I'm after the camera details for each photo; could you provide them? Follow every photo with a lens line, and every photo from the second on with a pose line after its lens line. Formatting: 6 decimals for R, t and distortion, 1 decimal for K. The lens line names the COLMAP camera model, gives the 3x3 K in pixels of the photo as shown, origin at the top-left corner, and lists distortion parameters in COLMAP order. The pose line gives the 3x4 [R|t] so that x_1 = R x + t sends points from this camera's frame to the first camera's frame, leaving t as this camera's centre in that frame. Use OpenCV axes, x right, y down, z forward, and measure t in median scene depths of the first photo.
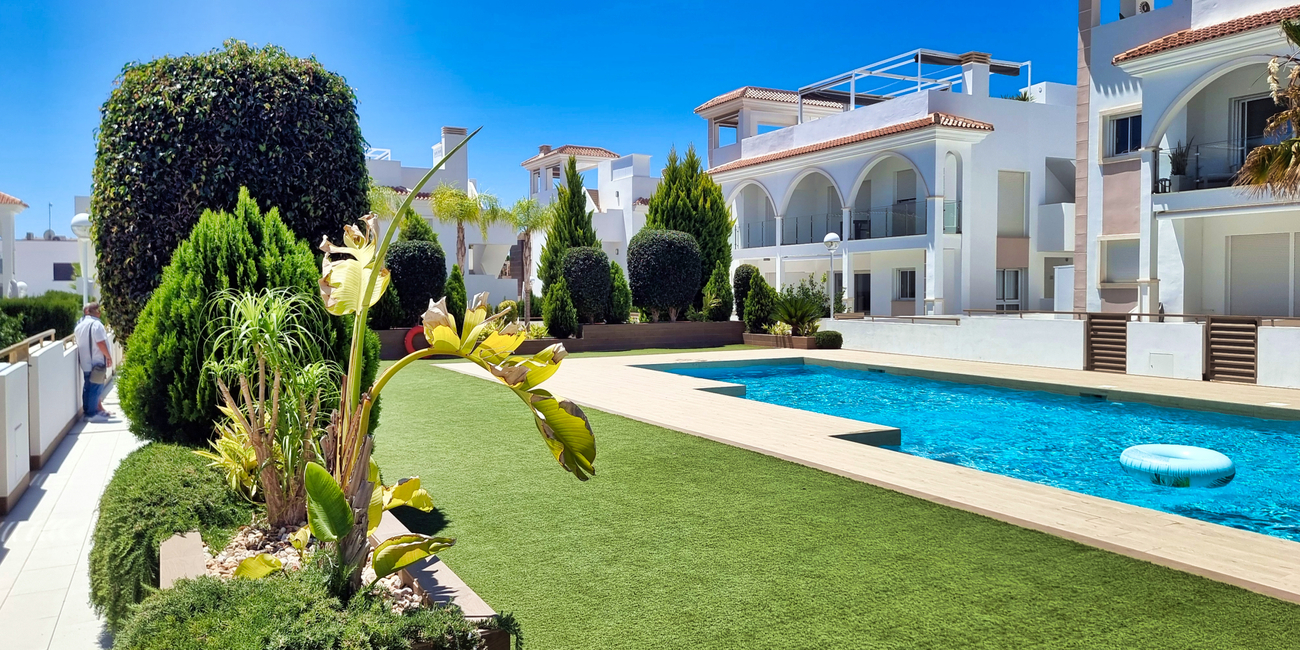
lens RADIAL K [[919.4, 0, 682.7], [0, 919.4, 301.0], [0, 0, 1]] dist [0.064642, -0.069680]
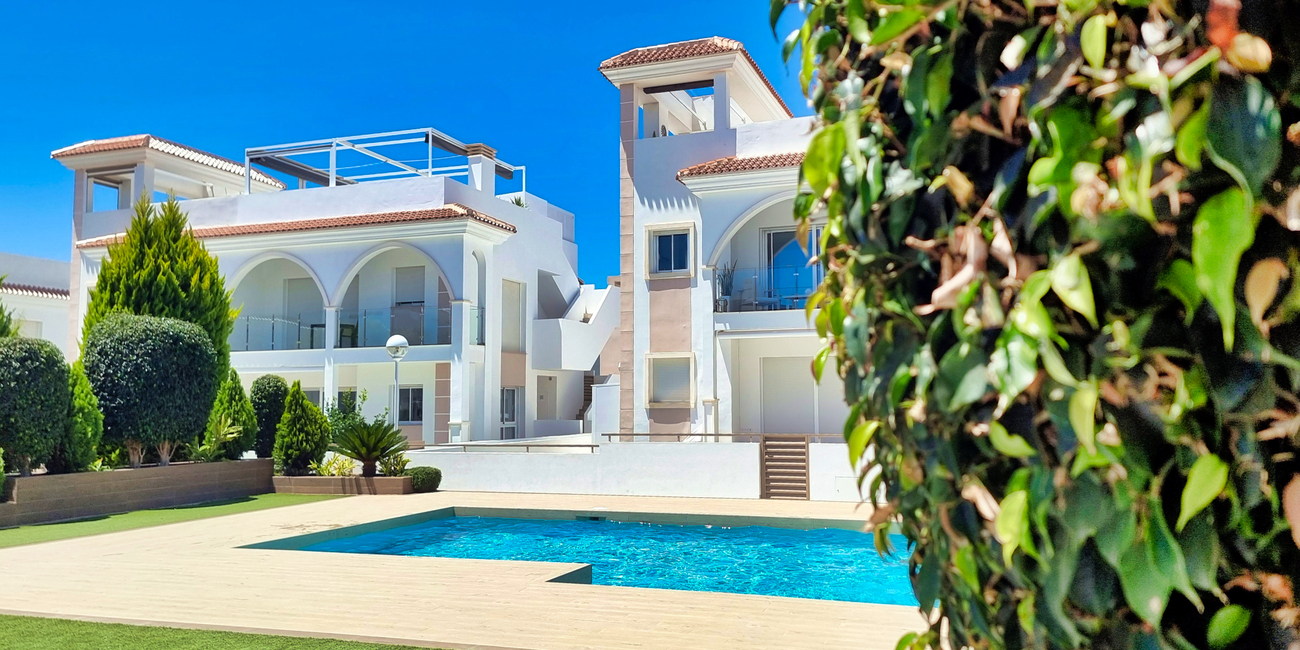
lens RADIAL K [[931.9, 0, 670.7], [0, 931.9, 338.7], [0, 0, 1]] dist [0.065920, -0.068591]
pose [[0.743050, 0.047264, 0.667565, -0.176937], [0.013042, 0.996291, -0.085055, -0.003049], [-0.669109, 0.071907, 0.739678, 0.274282]]
